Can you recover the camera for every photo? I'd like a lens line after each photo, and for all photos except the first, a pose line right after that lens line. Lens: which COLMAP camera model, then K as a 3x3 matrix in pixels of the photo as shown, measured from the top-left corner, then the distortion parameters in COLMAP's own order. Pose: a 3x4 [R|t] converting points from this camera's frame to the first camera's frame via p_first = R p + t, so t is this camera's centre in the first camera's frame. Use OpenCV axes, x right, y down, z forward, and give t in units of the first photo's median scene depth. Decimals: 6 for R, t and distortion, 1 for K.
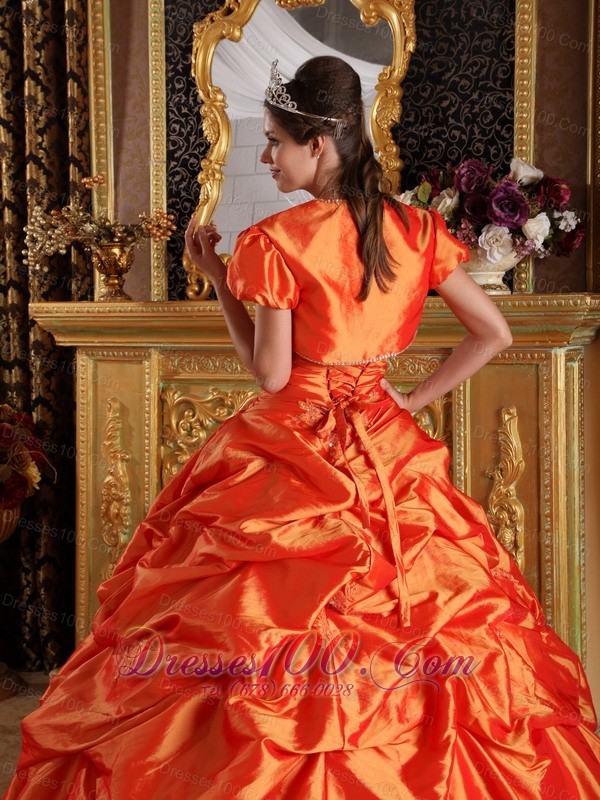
lens RADIAL K [[1218.3, 0, 299.2], [0, 1218.3, 379.5], [0, 0, 1]] dist [0.183287, 0.062822]
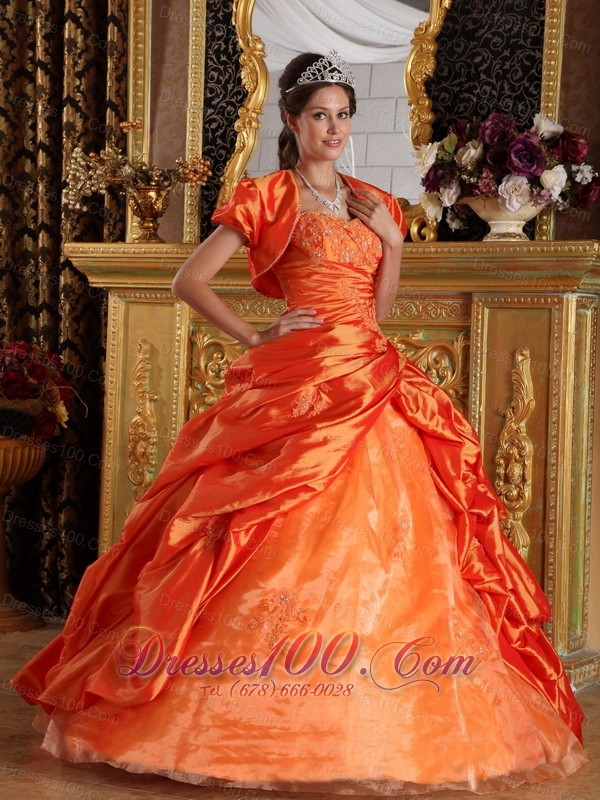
lens RADIAL K [[1595.3, 0, 301.1], [0, 1595.3, 403.5], [0, 0, 1]] dist [0.305568, 0.123138]
pose [[0.999115, 0.037626, -0.018778, 0.006252], [-0.037781, 0.999254, -0.007972, 0.074457], [0.018464, 0.008674, 0.999792, -0.332564]]
